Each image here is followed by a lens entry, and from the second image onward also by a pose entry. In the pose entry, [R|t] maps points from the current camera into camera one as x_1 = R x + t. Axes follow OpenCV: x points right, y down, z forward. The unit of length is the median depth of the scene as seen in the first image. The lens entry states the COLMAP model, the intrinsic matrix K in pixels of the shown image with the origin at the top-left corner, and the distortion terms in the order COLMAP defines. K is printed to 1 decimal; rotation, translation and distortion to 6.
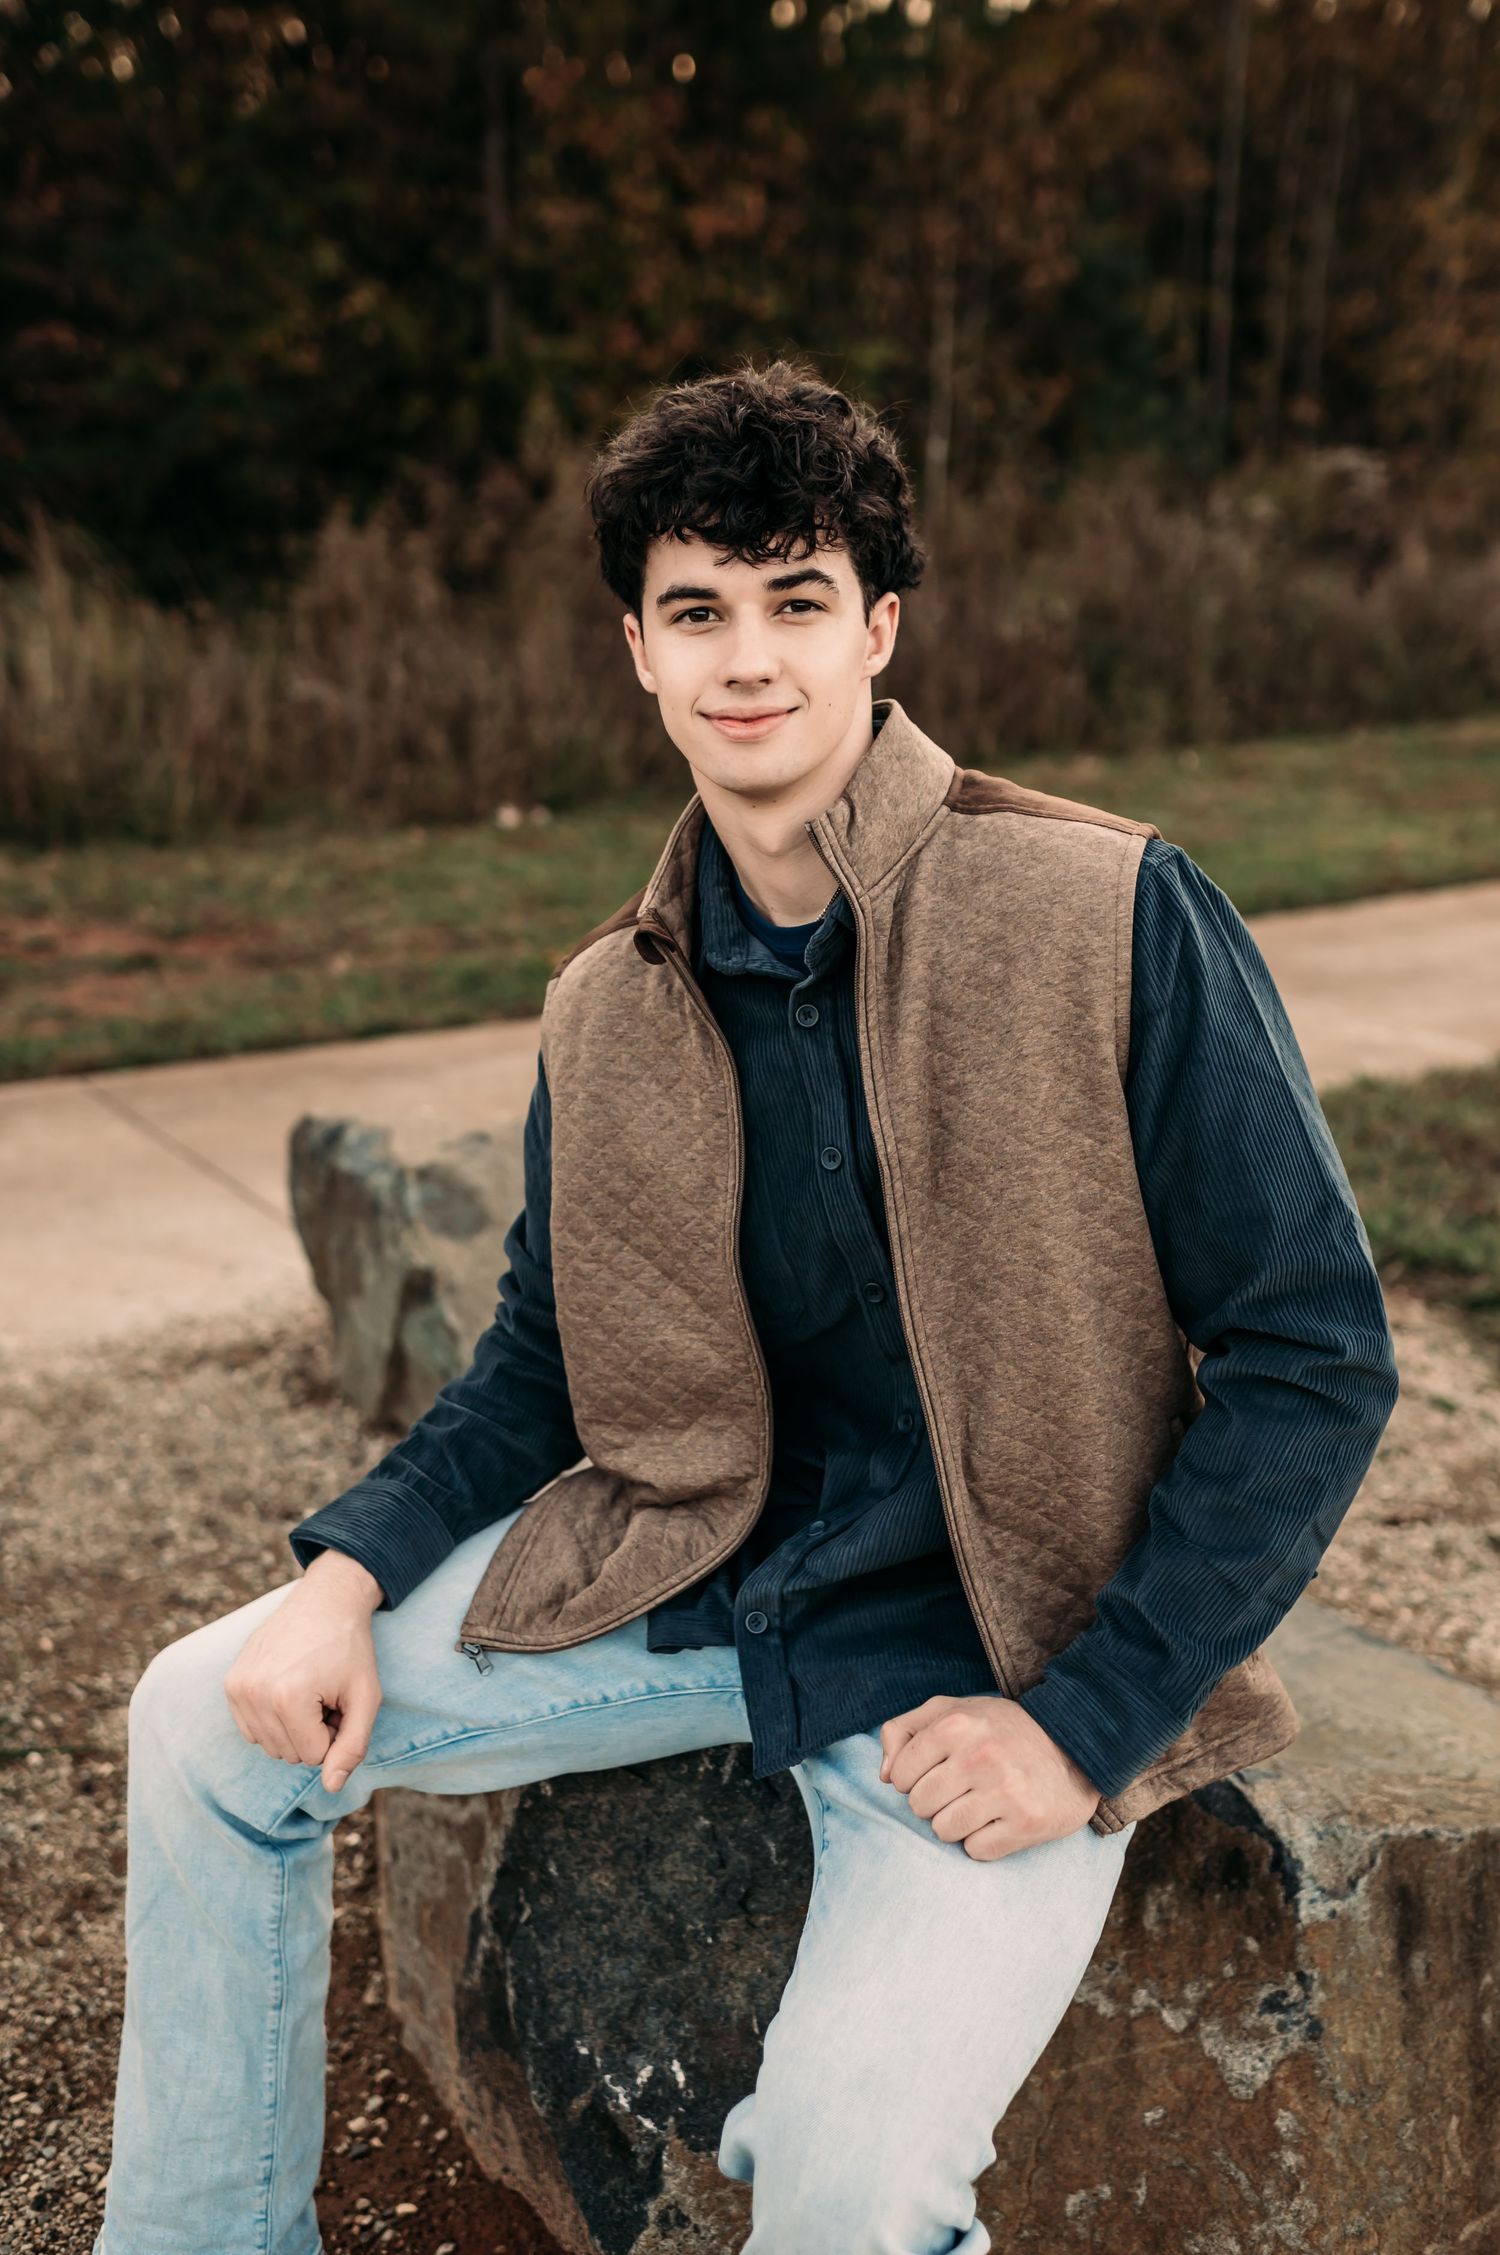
lens RADIAL K [[2082.8, 0, 861.5], [0, 2082.8, 1124.6], [0, 0, 1]] dist [0.005179, 0.001280]
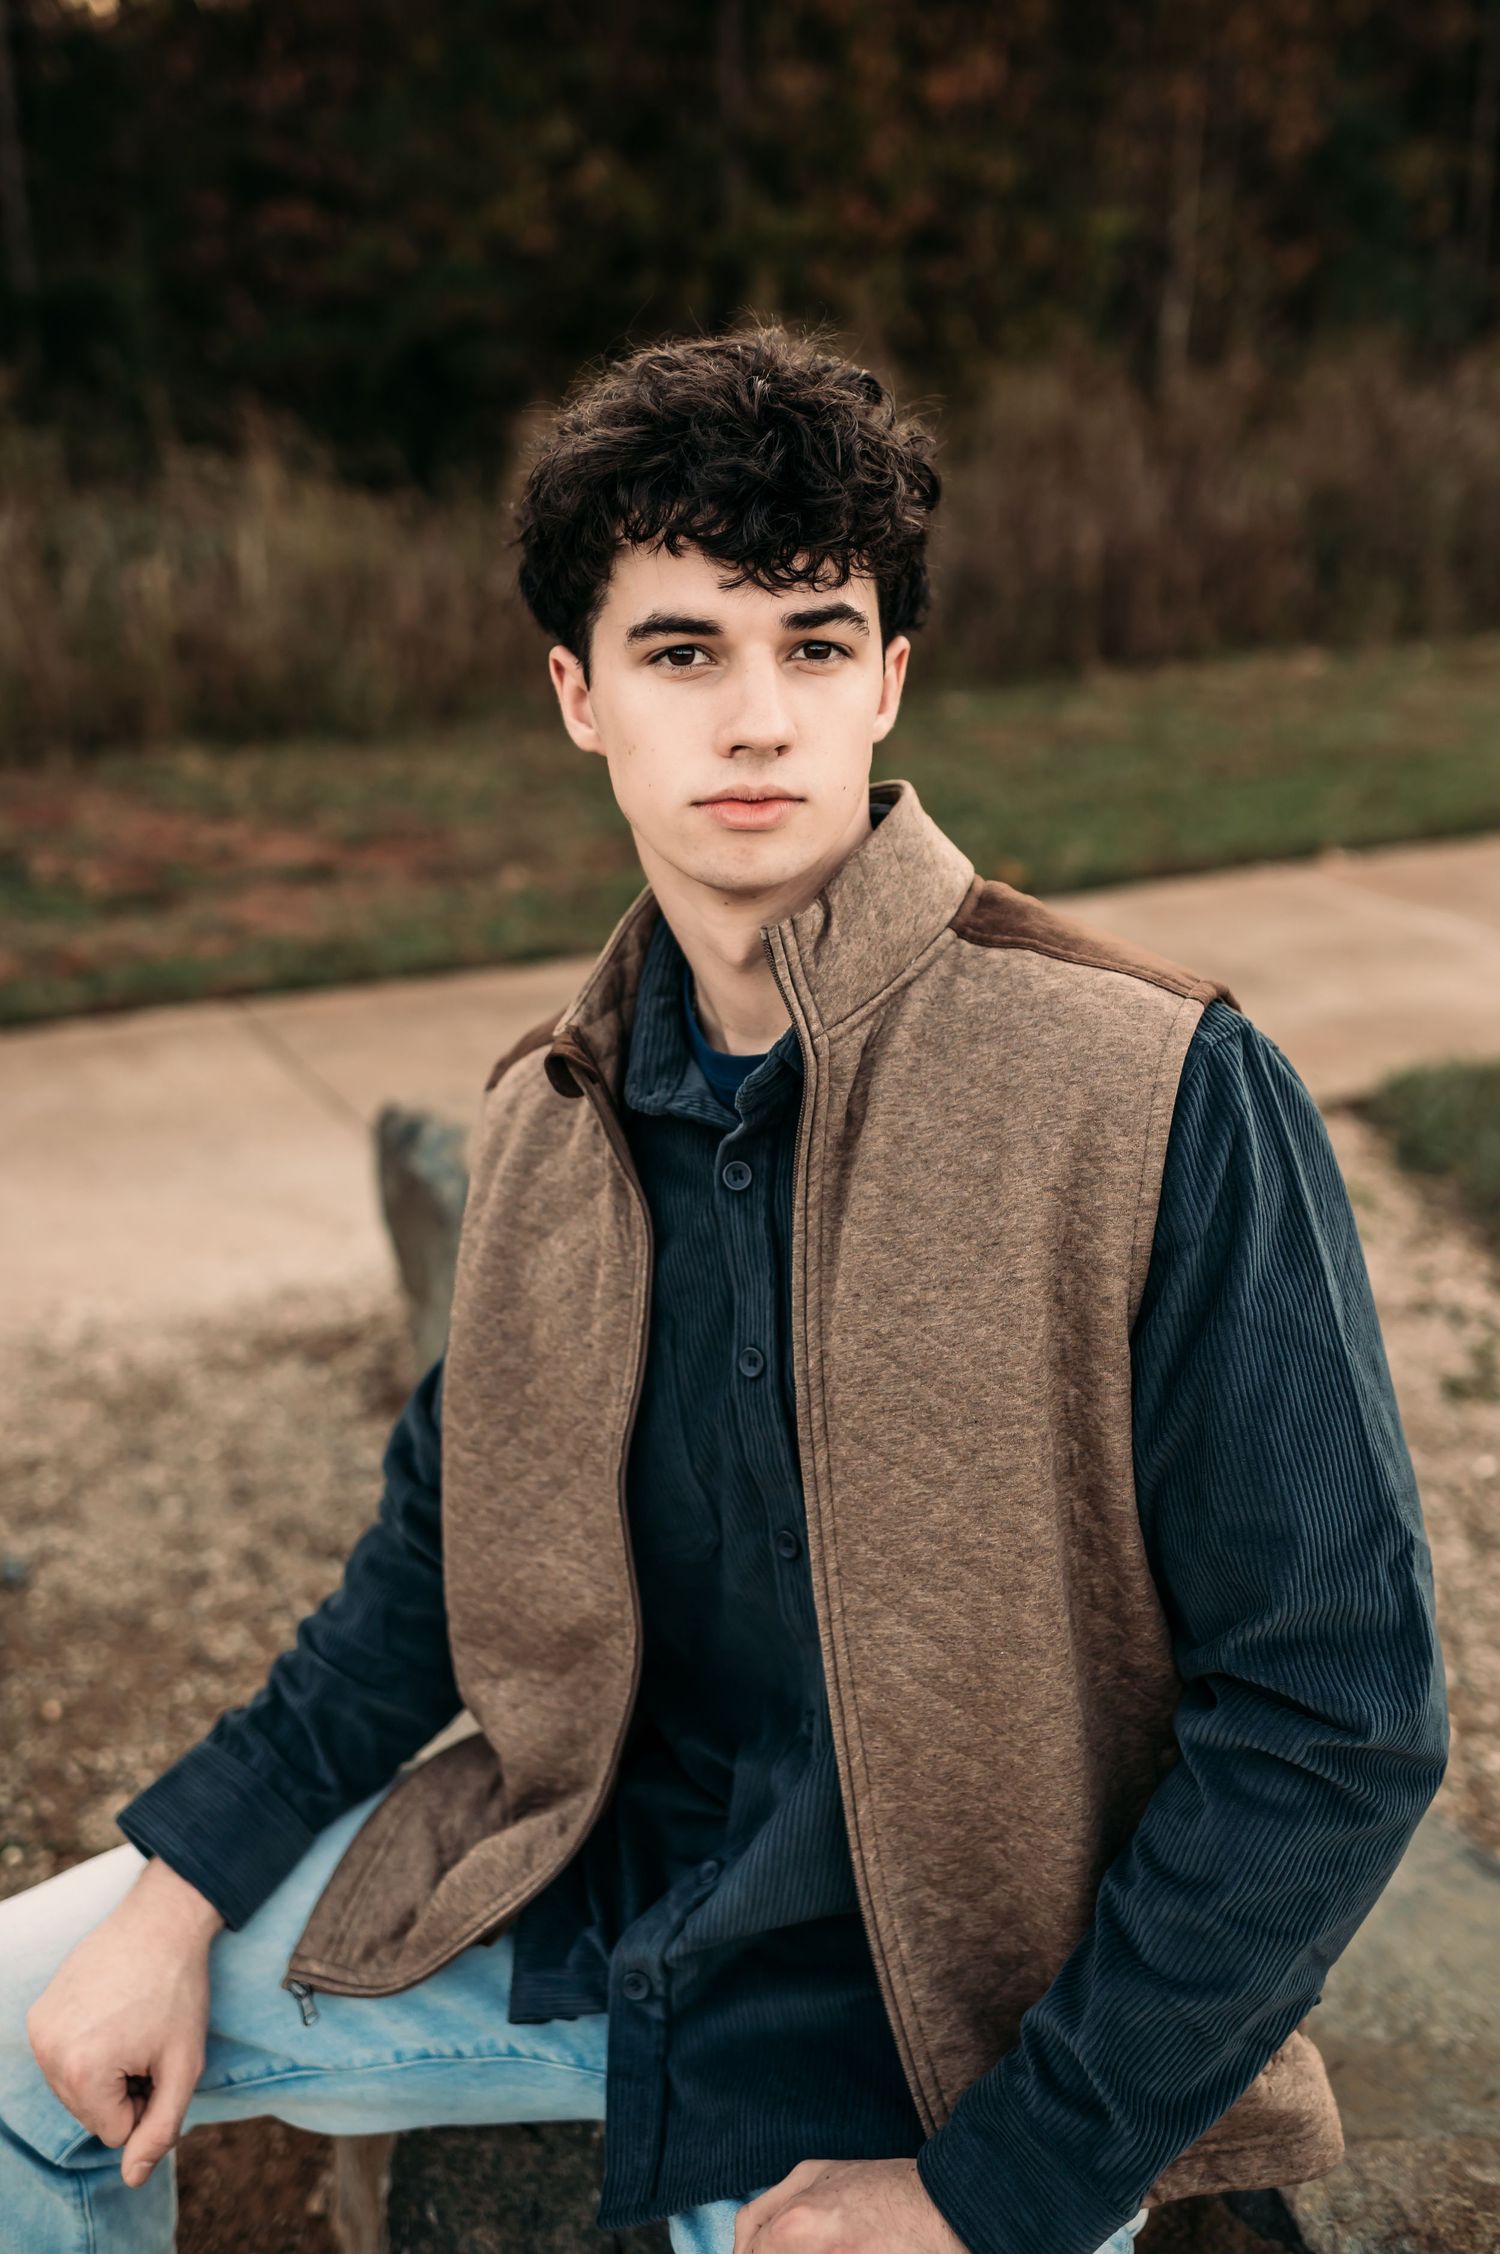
lens RADIAL K [[2081.9, 0, 861.5], [0, 2081.9, 1124.1], [0, 0, 1]] dist [0.005179, 0.001280]
pose [[0.994689, 0.031072, -0.098122, 0.052763], [-0.025845, 0.998201, 0.054101, -0.073200], [0.099626, -0.051278, 0.993703, 0.127899]]
